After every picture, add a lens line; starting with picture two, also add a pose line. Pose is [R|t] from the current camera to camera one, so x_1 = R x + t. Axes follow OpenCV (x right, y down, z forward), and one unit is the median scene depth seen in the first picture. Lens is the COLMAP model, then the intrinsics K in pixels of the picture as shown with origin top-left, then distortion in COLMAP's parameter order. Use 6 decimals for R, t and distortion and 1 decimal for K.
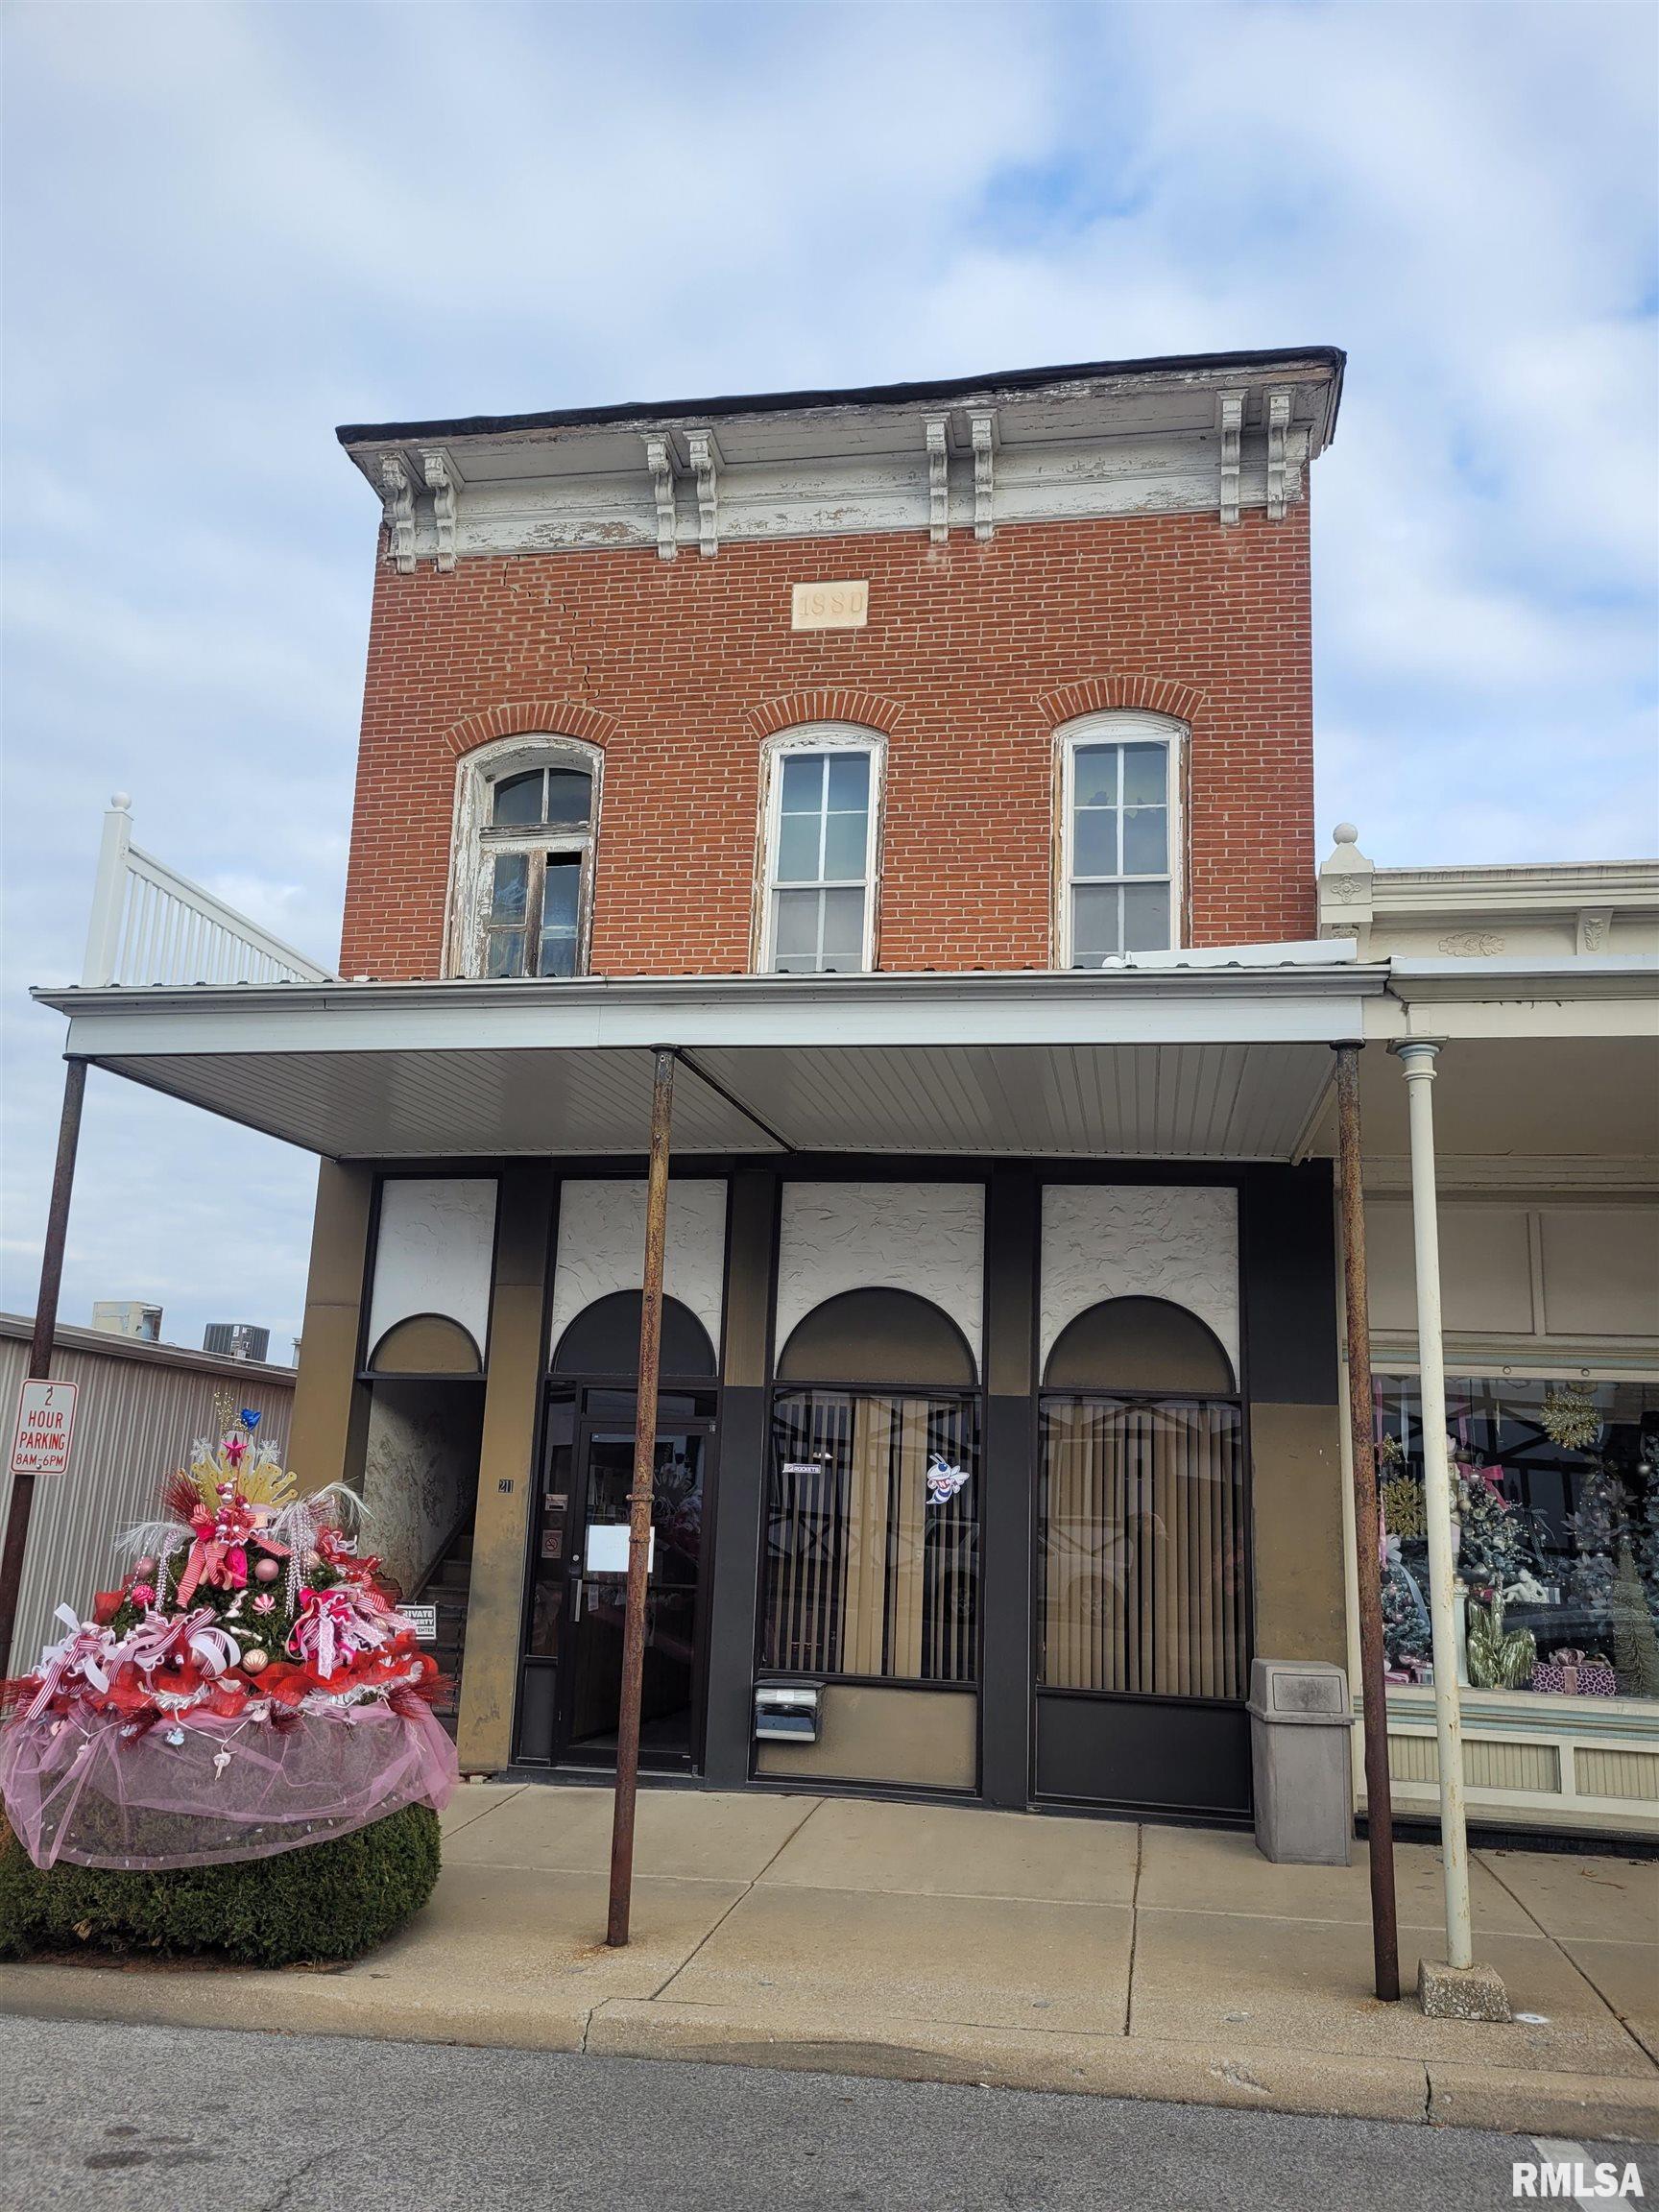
lens RADIAL K [[1647.9, 0, 863.1], [0, 1647.9, 1138.9], [0, 0, 1]] dist [0.044888, -0.023084]
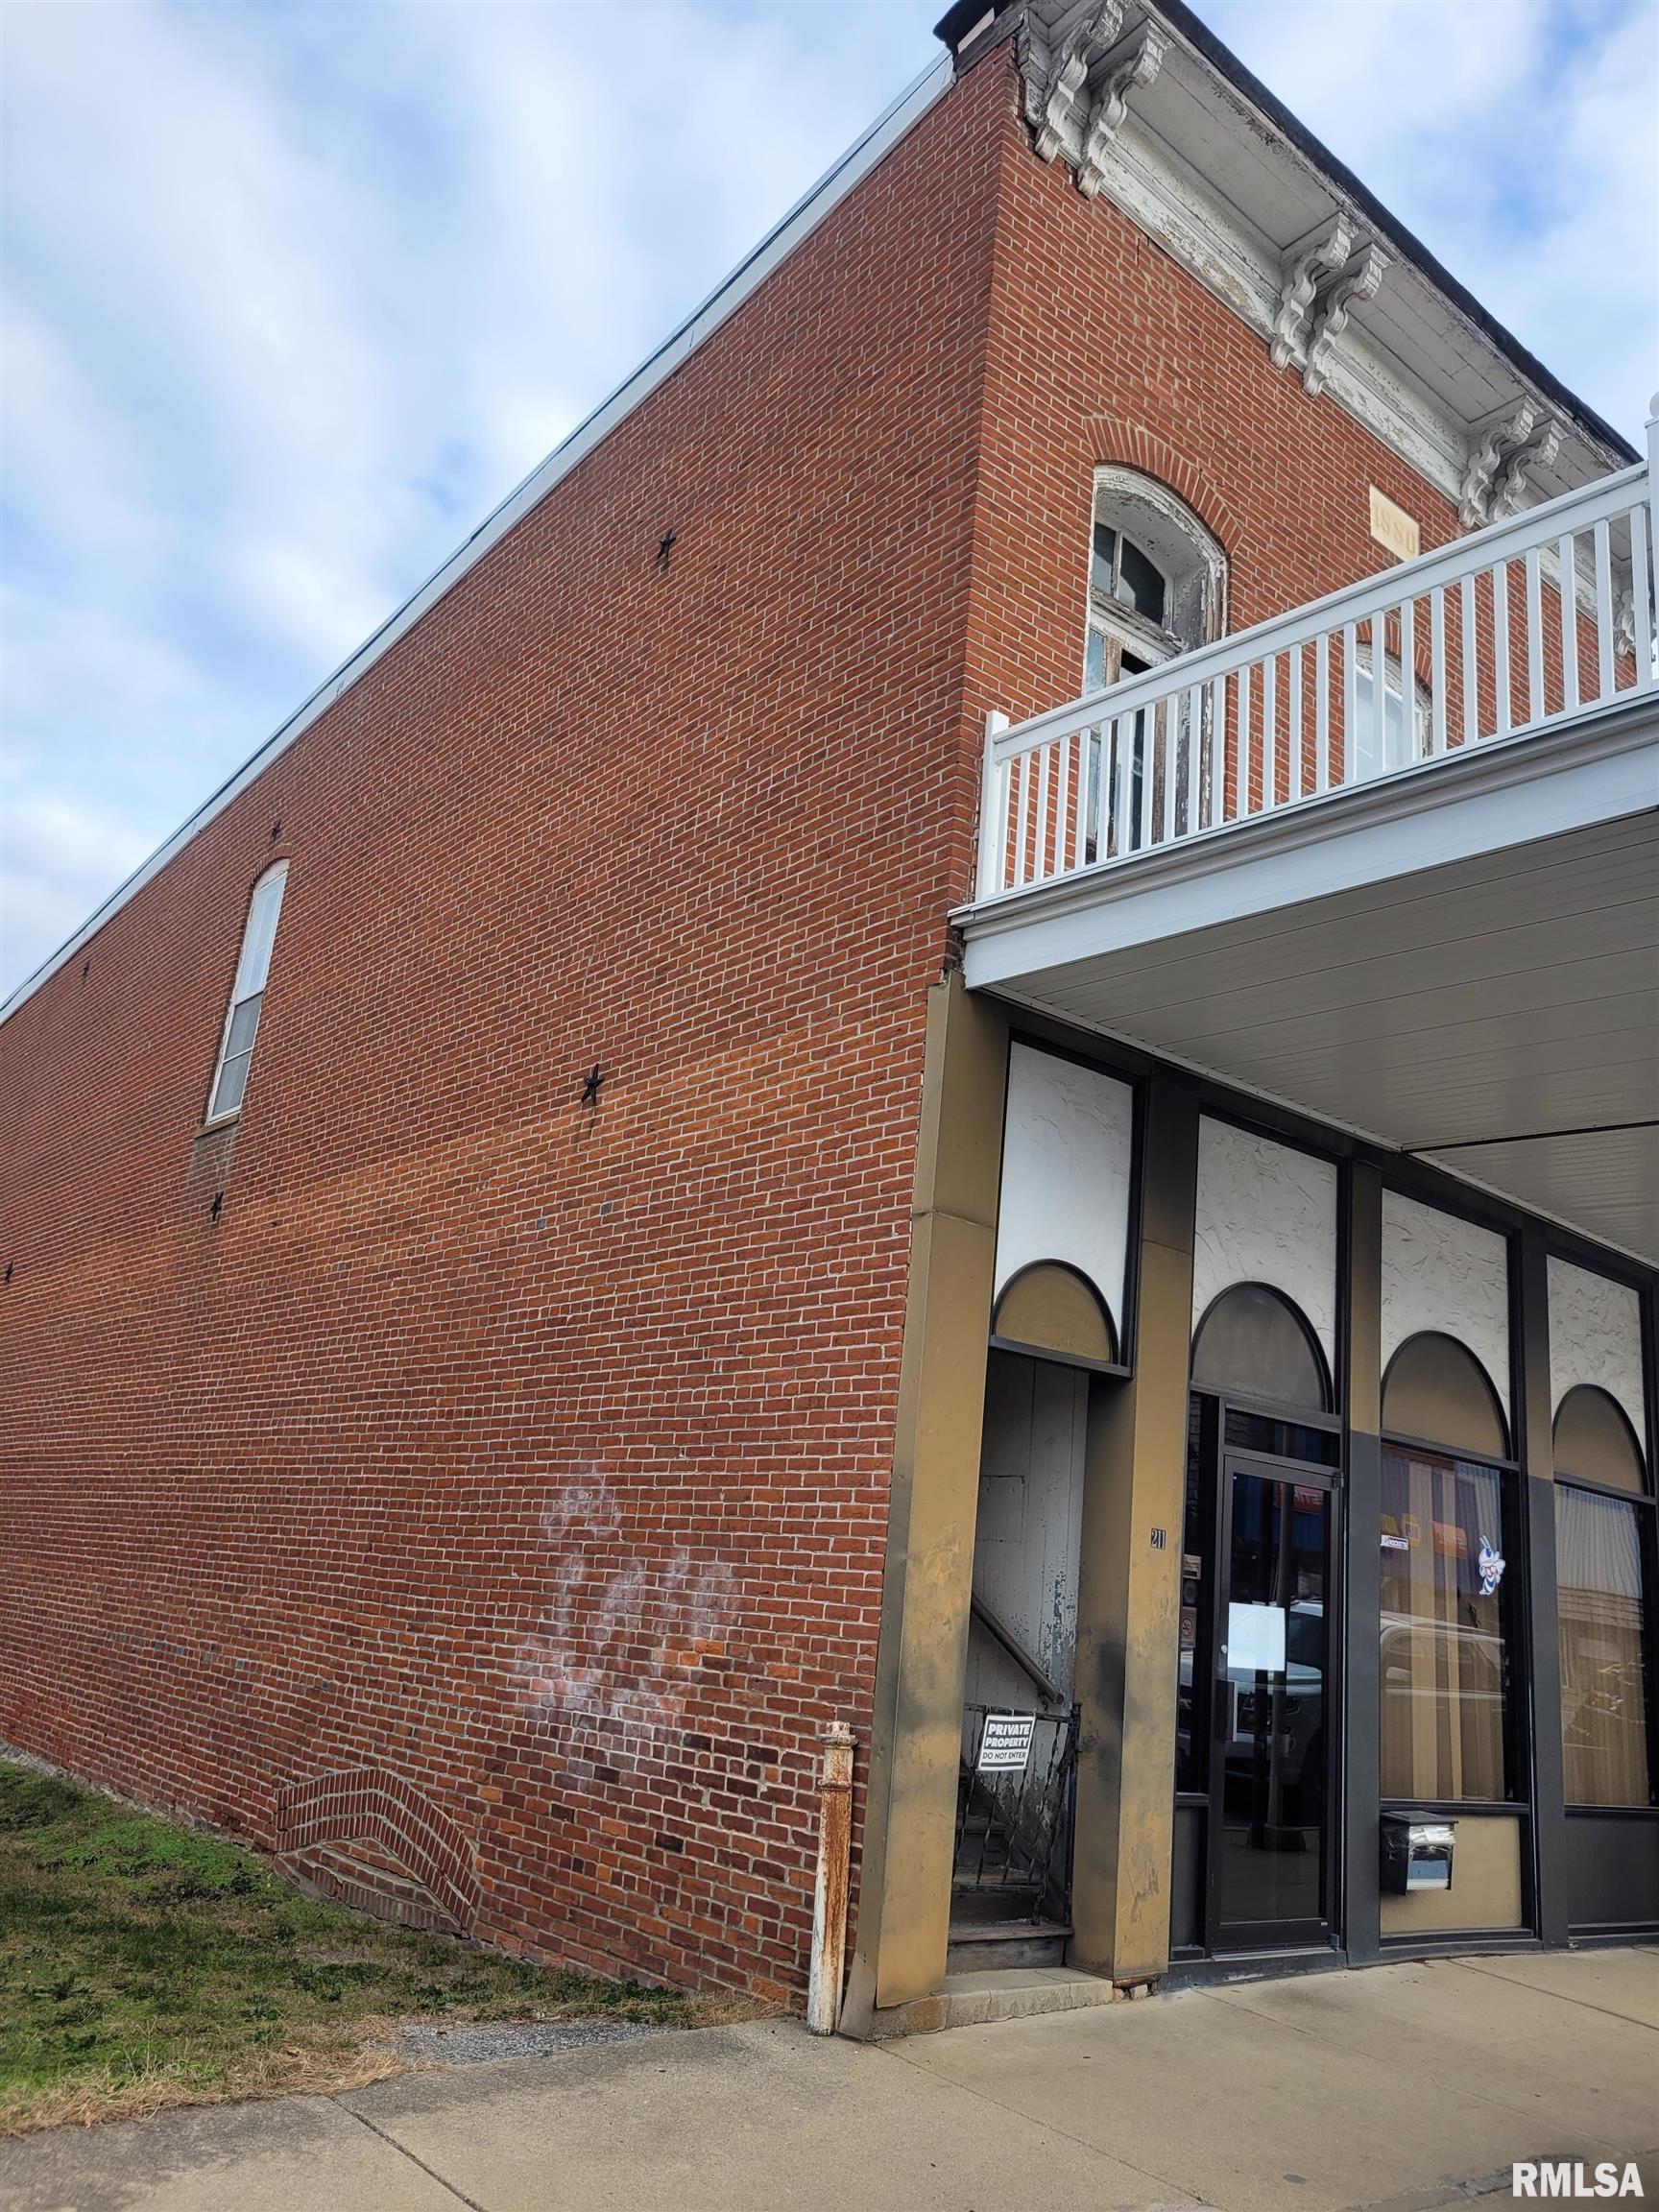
lens RADIAL K [[1647.9, 0, 839.0], [0, 1647.9, 1113.8], [0, 0, 1]] dist [0.044888, -0.023084]
pose [[0.648711, 0.239483, 0.722372, -0.822038], [-0.233078, 0.966105, -0.110975, 0.145210], [-0.724464, -0.096378, 0.682542, 0.638853]]
